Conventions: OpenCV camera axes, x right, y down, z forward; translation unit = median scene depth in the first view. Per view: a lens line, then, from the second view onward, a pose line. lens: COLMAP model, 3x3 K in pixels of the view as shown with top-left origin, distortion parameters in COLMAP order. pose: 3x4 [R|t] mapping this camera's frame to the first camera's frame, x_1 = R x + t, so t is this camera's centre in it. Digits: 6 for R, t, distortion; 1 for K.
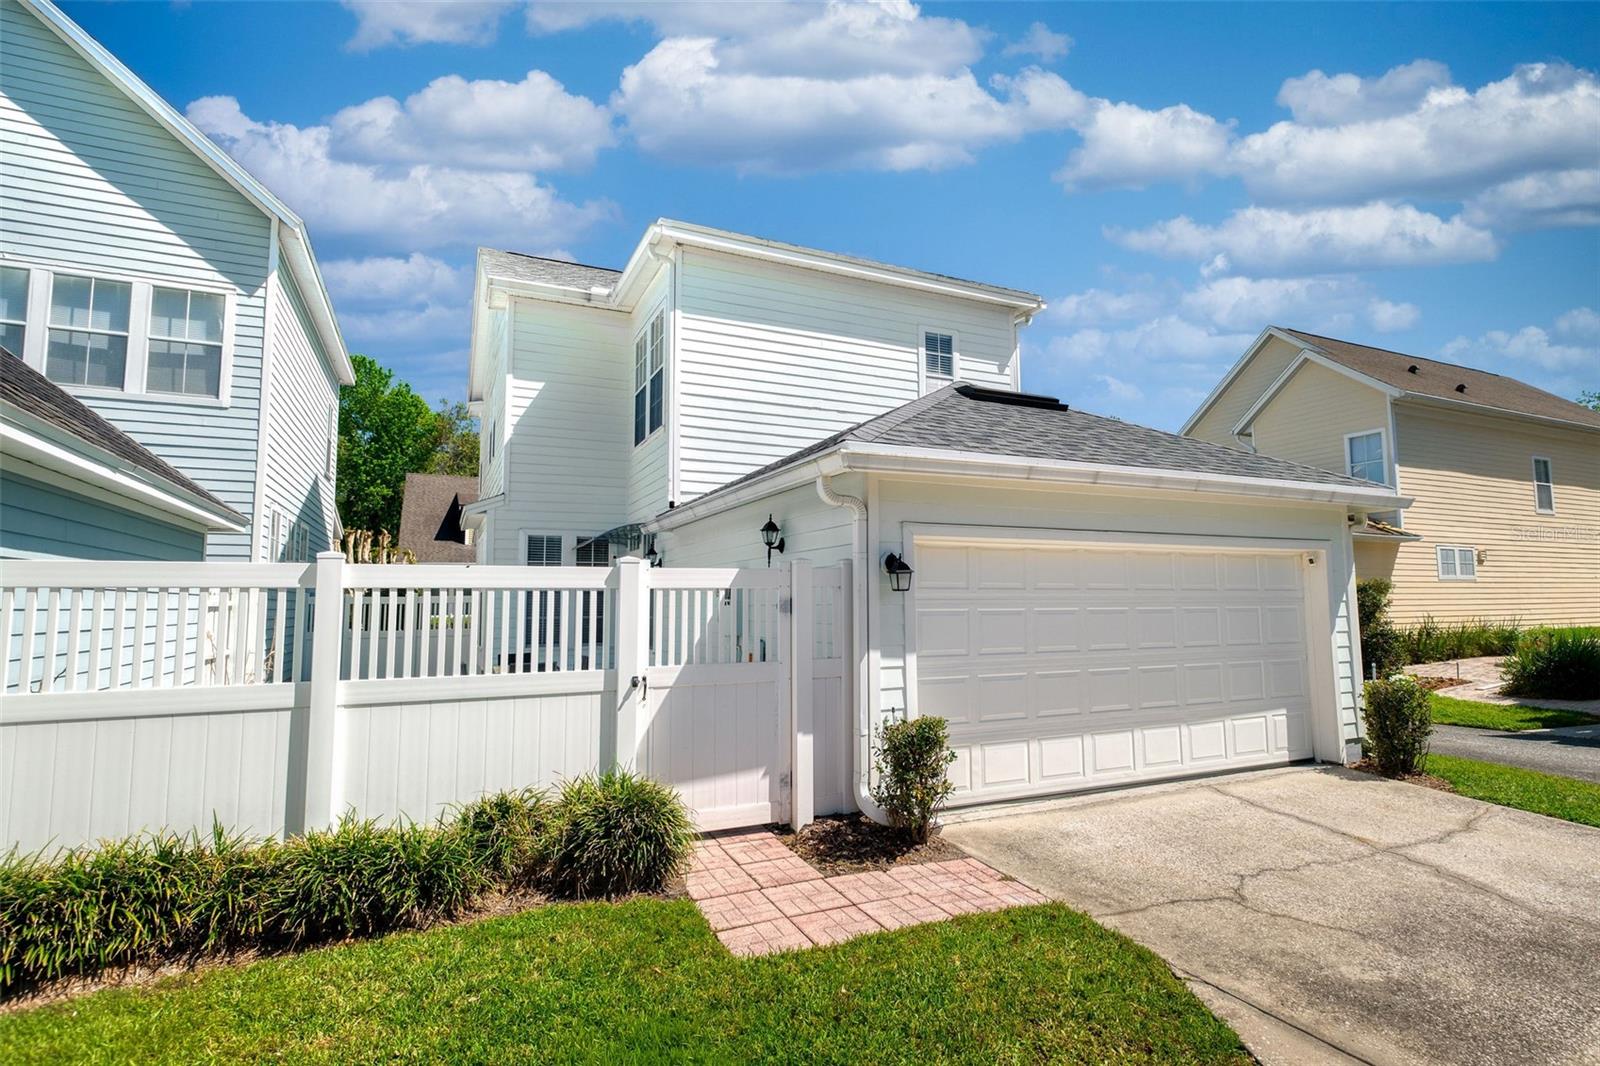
lens RADIAL K [[770.1, 0, 800.0], [0, 770.1, 533.0], [0, 0, 1]] dist [0.002560, 0.000347]
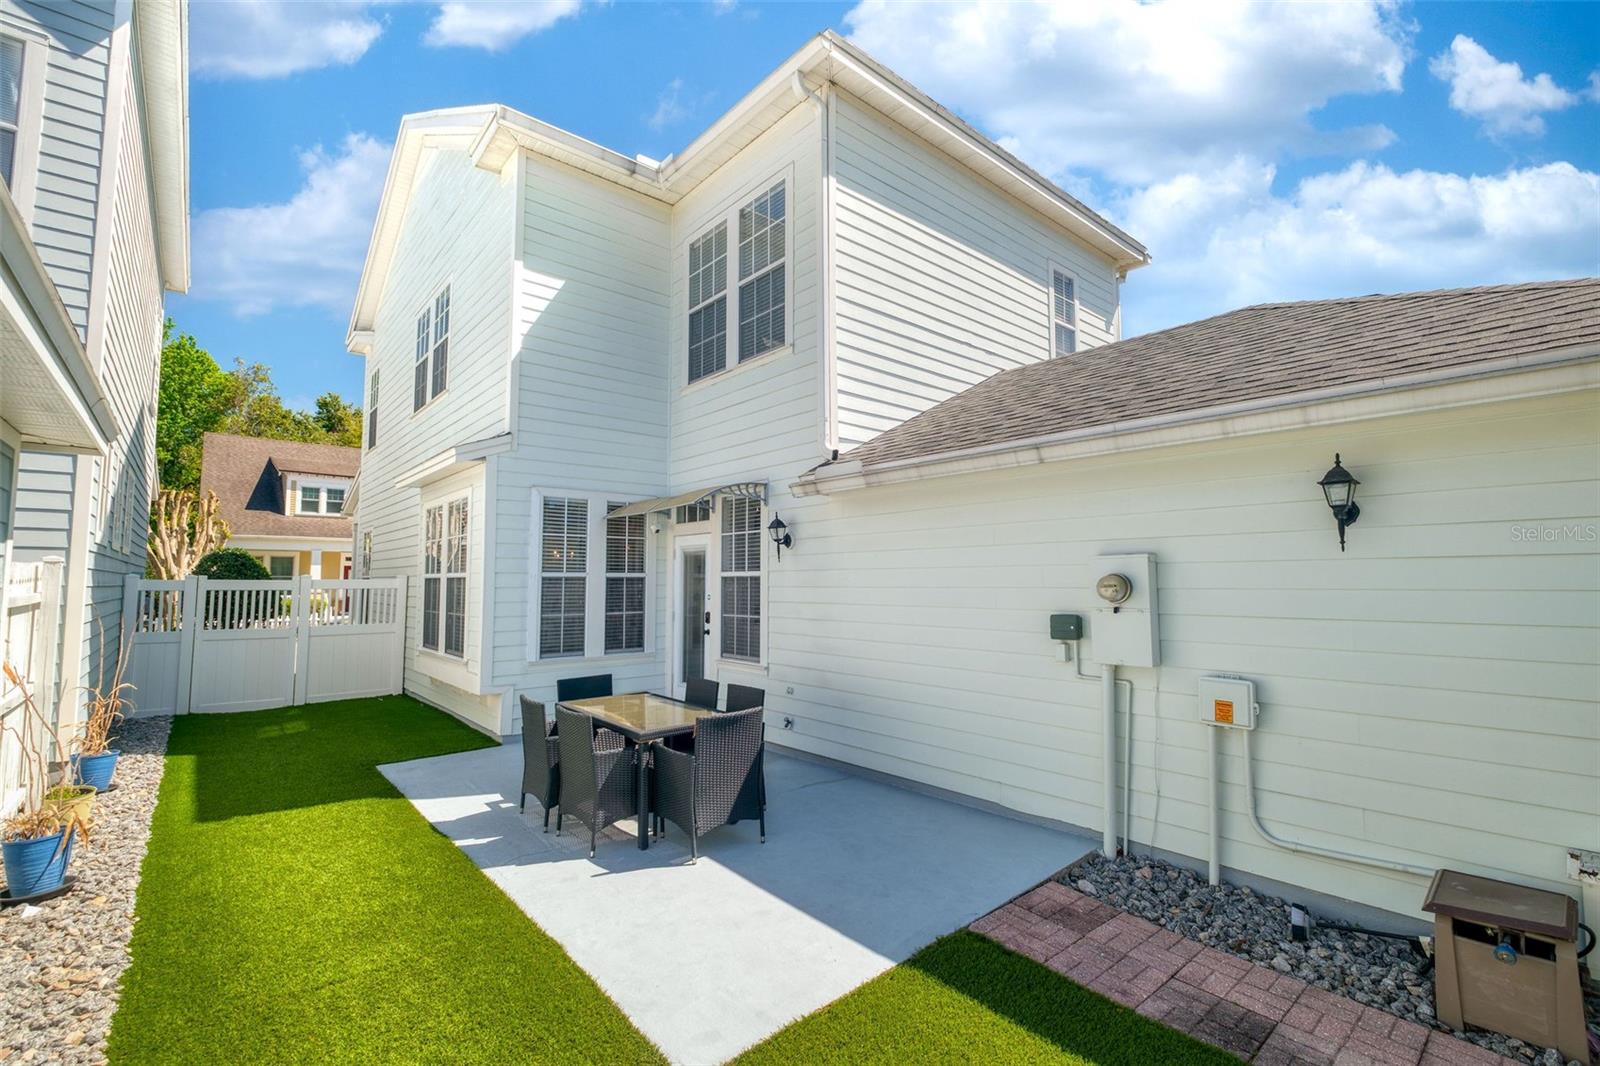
lens RADIAL K [[706.4, 0, 800.0], [0, 706.4, 533.0], [0, 0, 1]] dist [-0.005142, -0.000902]
pose [[0.968654, 0.024028, 0.247250, -0.283200], [-0.029177, 0.999427, 0.017178, 0.018098], [-0.246696, -0.023854, 0.968799, 0.324104]]
